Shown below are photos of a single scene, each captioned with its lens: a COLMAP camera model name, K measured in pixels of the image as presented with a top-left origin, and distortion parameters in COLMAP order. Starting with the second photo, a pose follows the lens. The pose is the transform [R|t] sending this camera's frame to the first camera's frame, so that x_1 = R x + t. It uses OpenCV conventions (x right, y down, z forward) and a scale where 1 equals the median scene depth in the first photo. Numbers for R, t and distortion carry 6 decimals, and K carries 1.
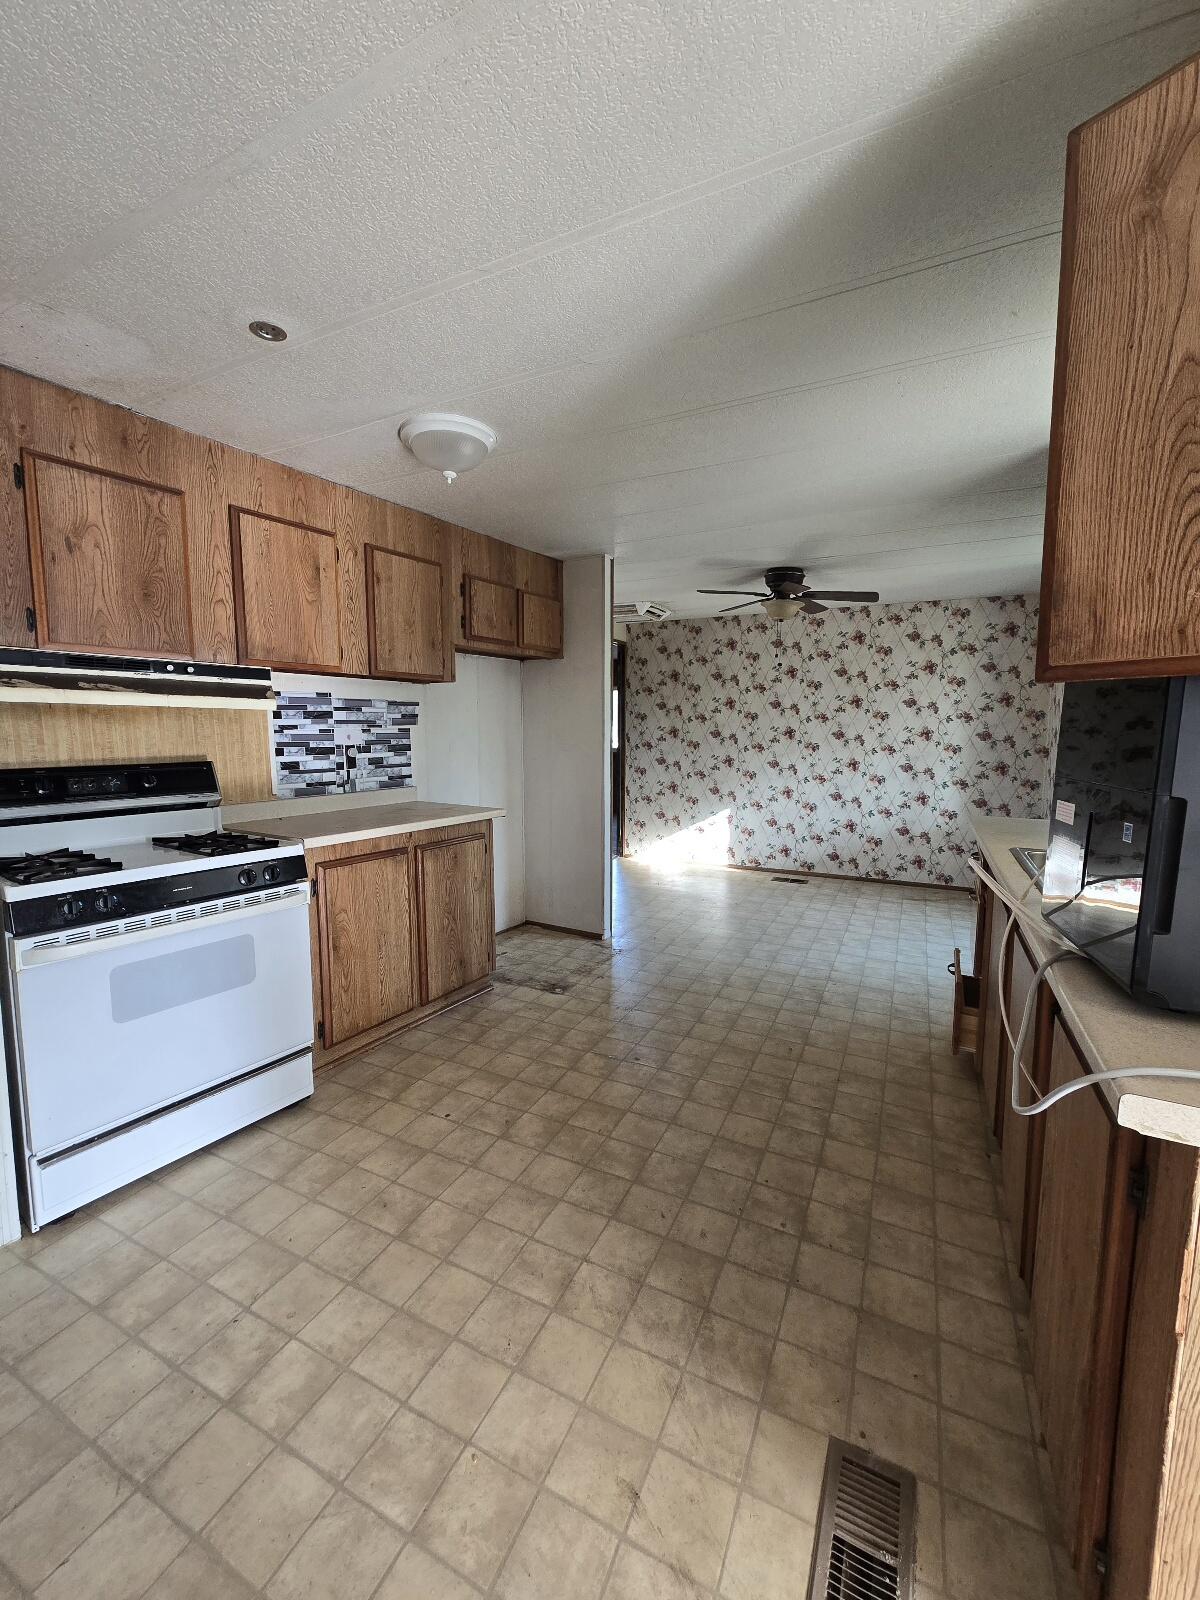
lens RADIAL K [[654.6, 0, 593.2], [0, 654.6, 791.7], [0, 0, 1]] dist [-0.001046, -0.000221]
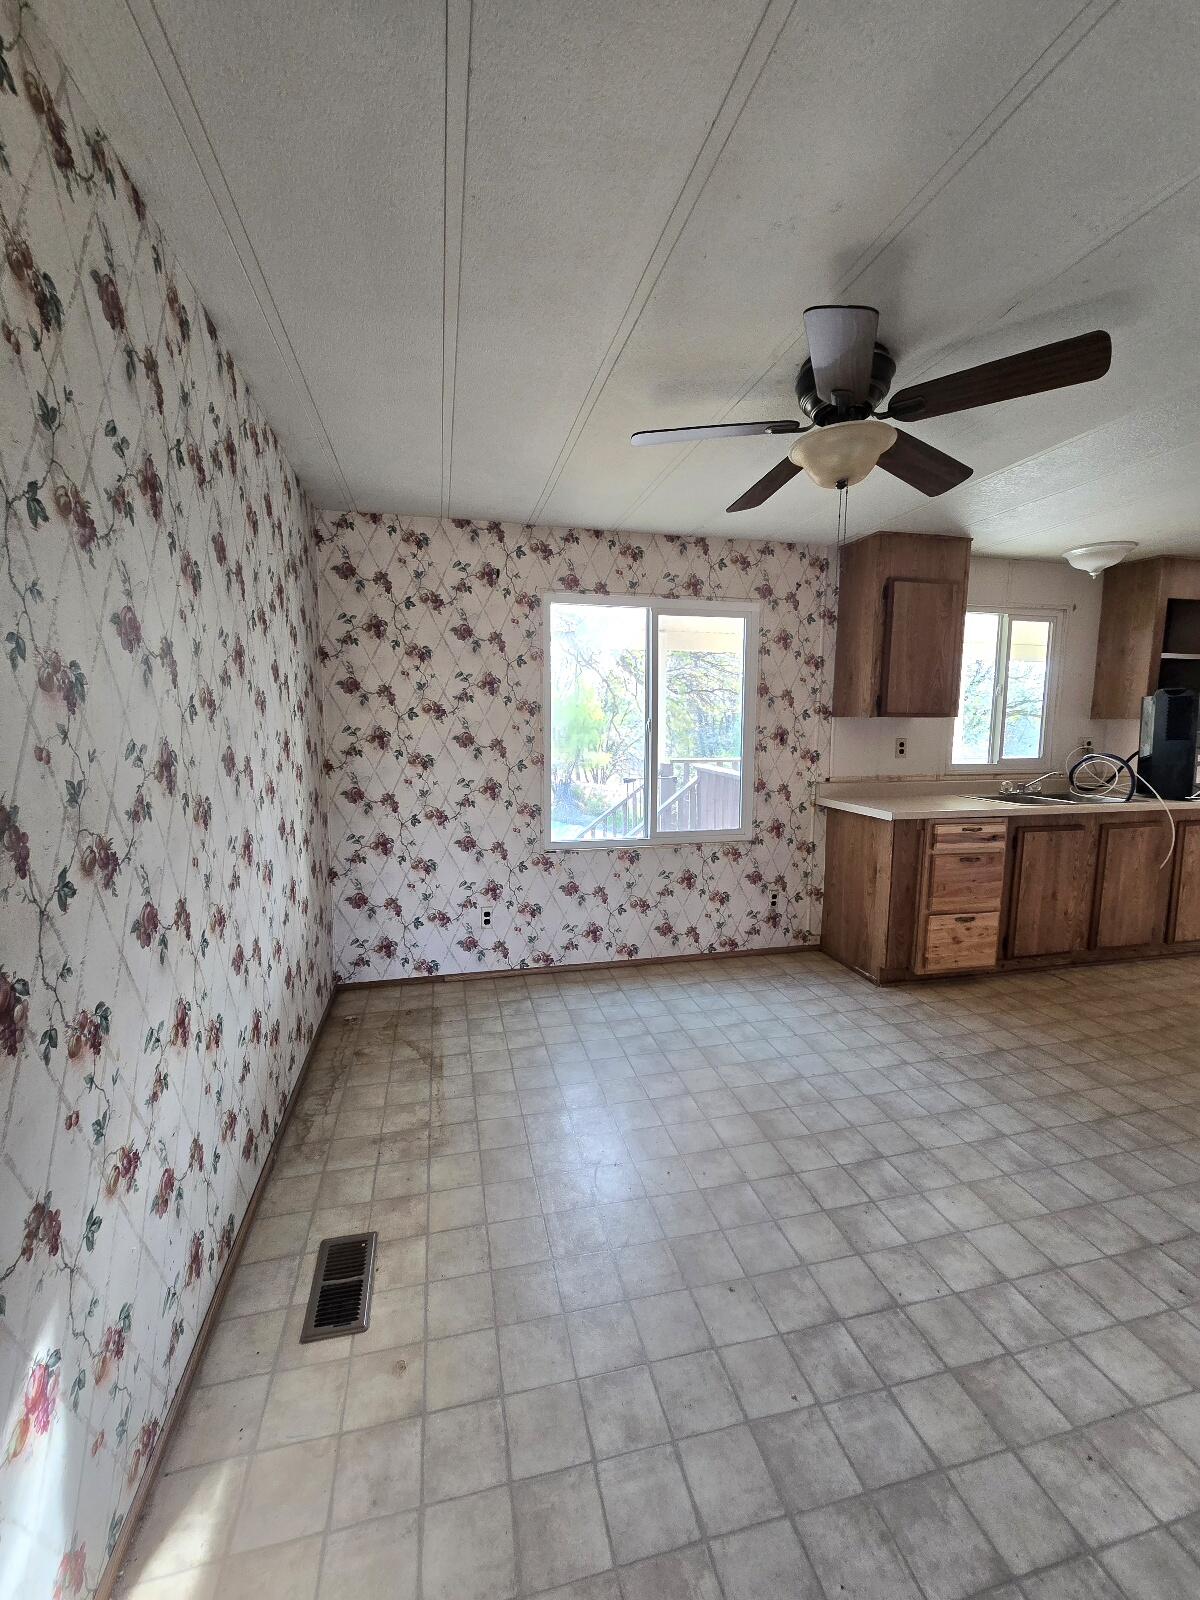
lens RADIAL K [[654.6, 0, 588.9], [0, 654.6, 796.2], [0, 0, 1]] dist [-0.001046, -0.000221]
pose [[-0.637805, -0.096850, 0.764084, 0.060230], [0.069861, 0.980698, 0.182622, -0.191155], [-0.767023, 0.169857, -0.618728, 1.757664]]
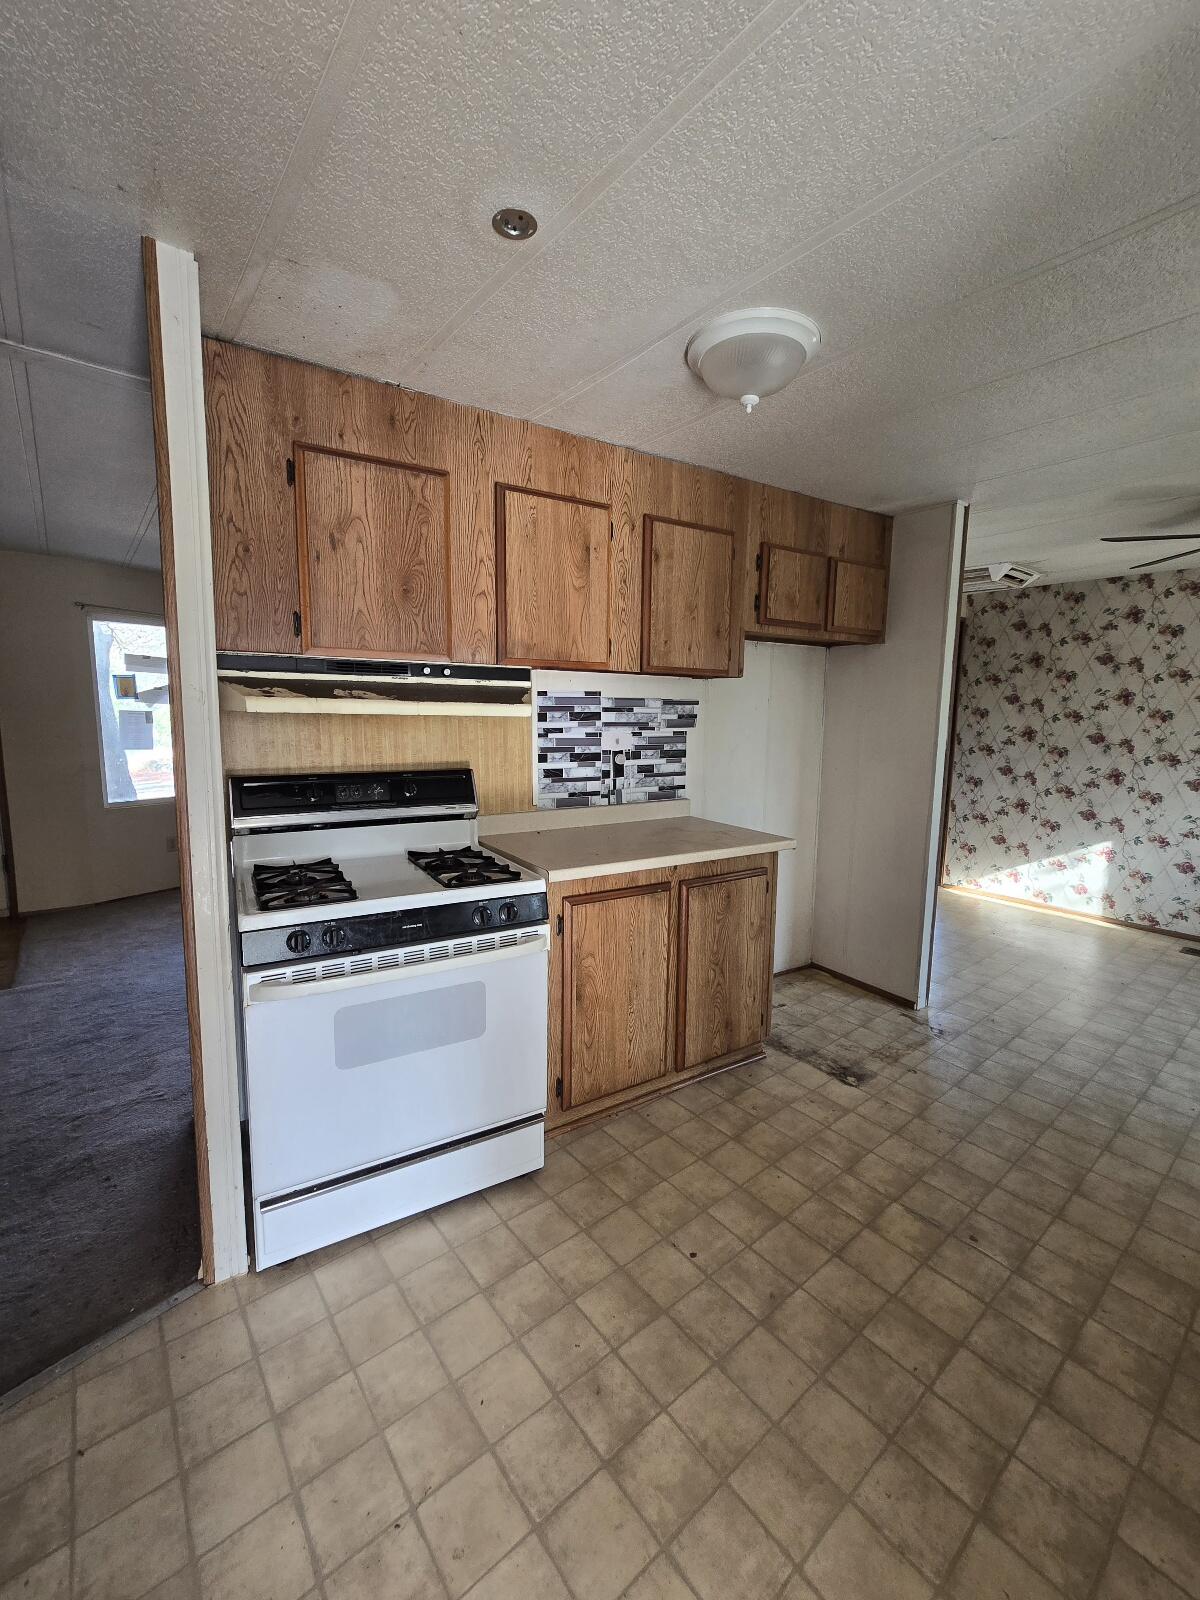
lens RADIAL K [[654.6, 0, 591.8], [0, 654.6, 791.8], [0, 0, 1]] dist [-0.001046, -0.000221]
pose [[0.906888, 0.065603, -0.416234, -0.031110], [-0.055446, 0.997796, 0.036459, -0.043169], [0.417708, -0.009986, 0.908526, 0.171852]]
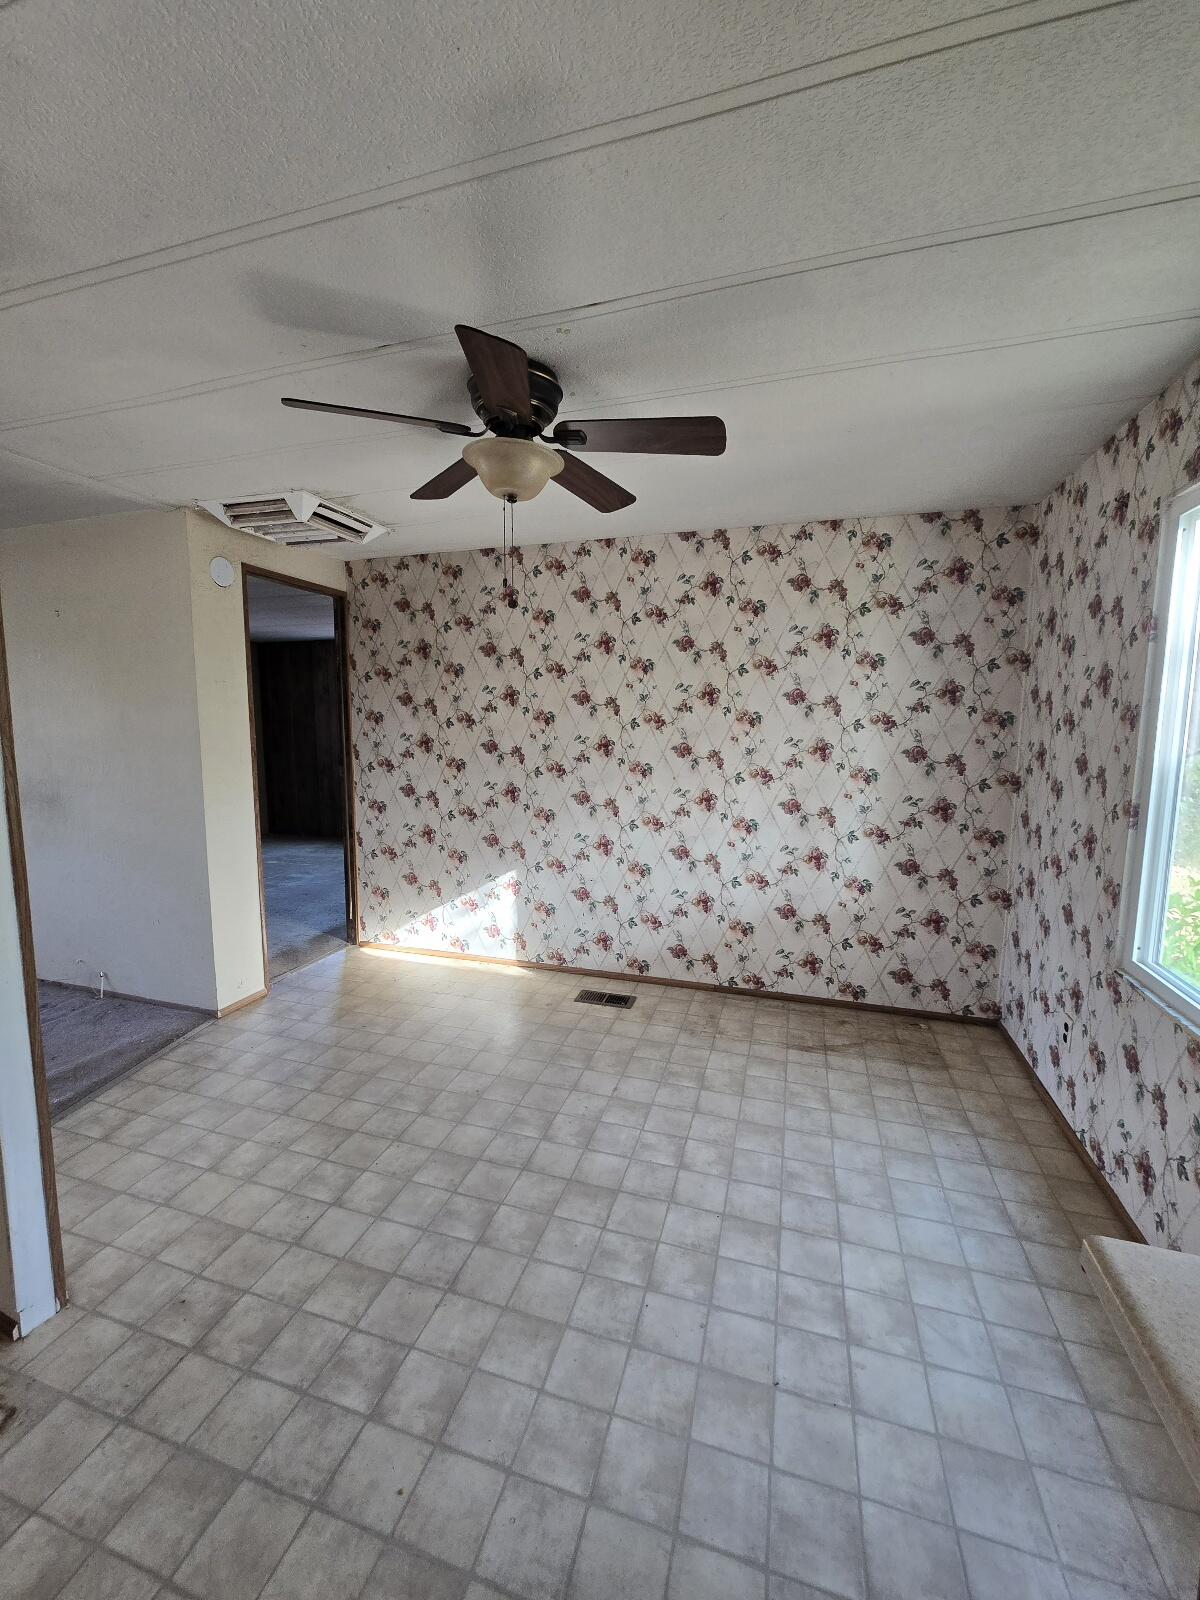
lens RADIAL K [[654.6, 0, 592.5], [0, 654.6, 793.7], [0, 0, 1]] dist [-0.001046, -0.000221]
pose [[0.987505, -0.016624, 0.156710, 0.332774], [0.014445, 0.999783, 0.015033, -0.095345], [-0.156926, -0.012581, 0.987530, 0.706301]]
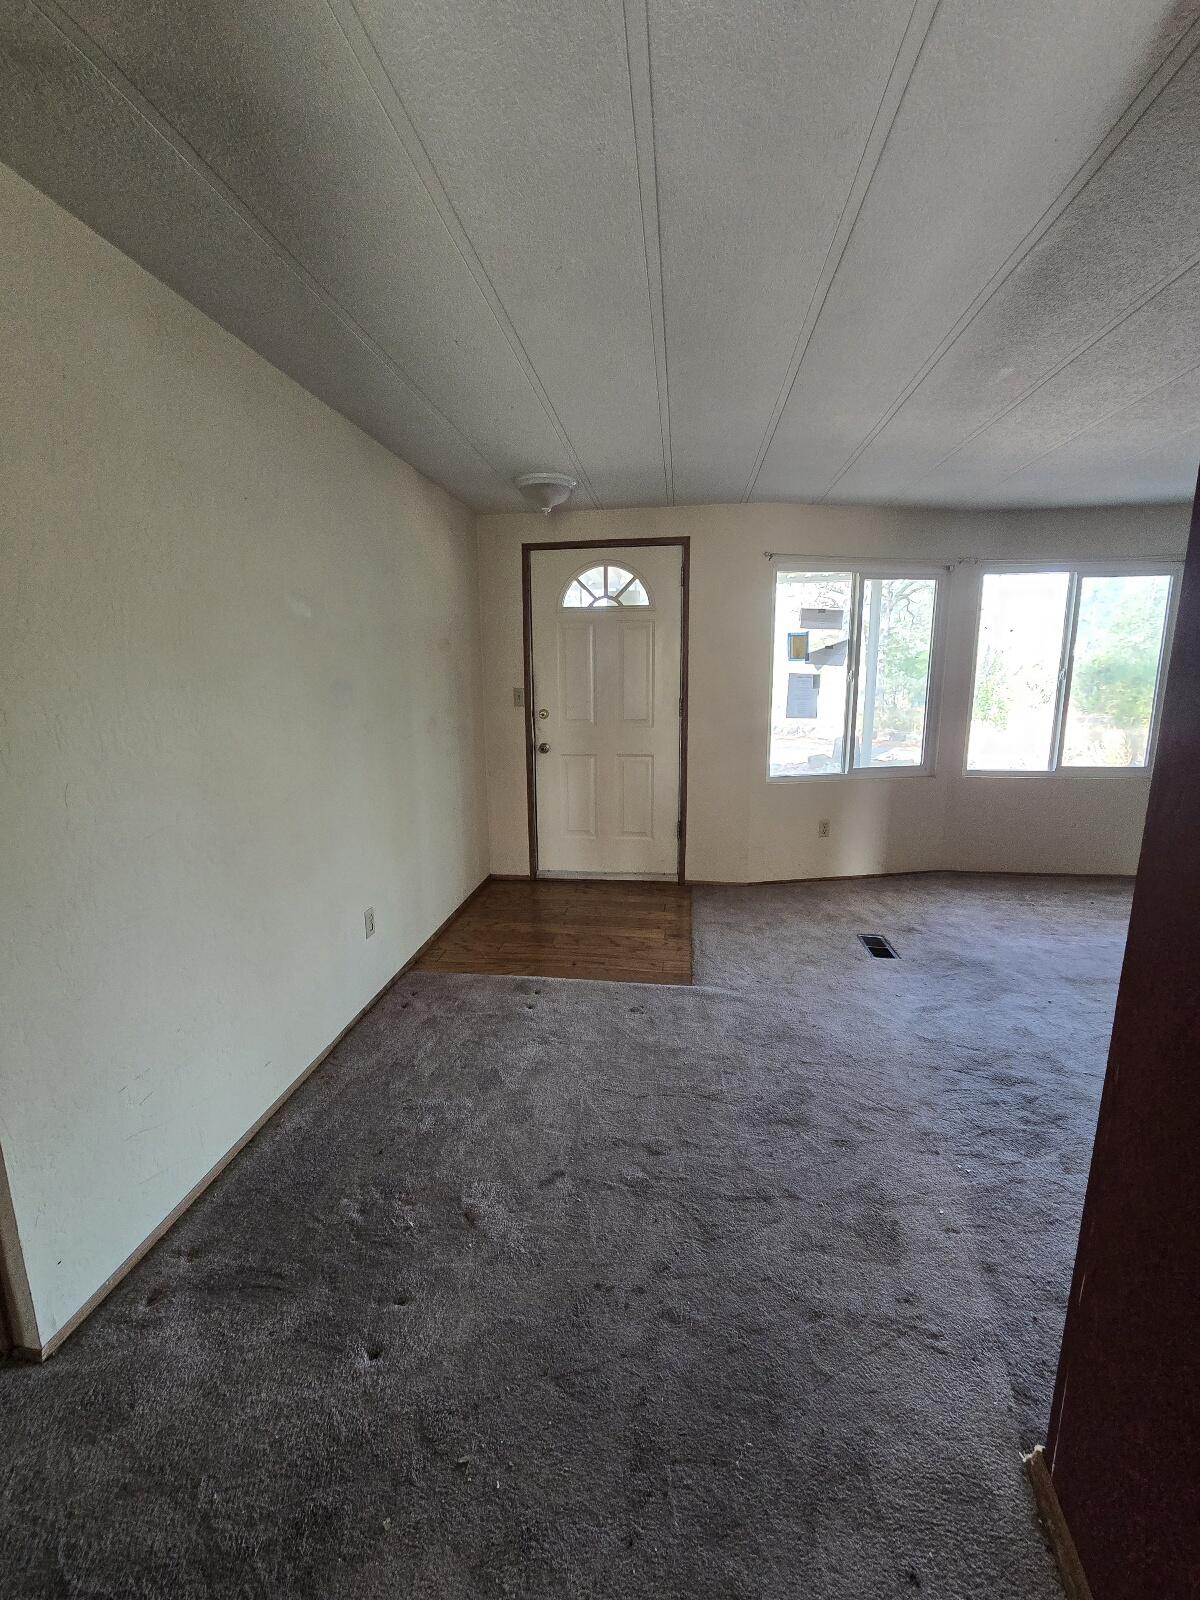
lens RADIAL K [[654.6, 0, 595.6], [0, 654.6, 796.1], [0, 0, 1]] dist [-0.001046, -0.000221]
pose [[0.325286, 0.173308, -0.929598, -0.449533], [-0.085783, 0.984416, 0.153511, -0.040477], [0.941716, 0.029809, 0.335084, 0.263647]]
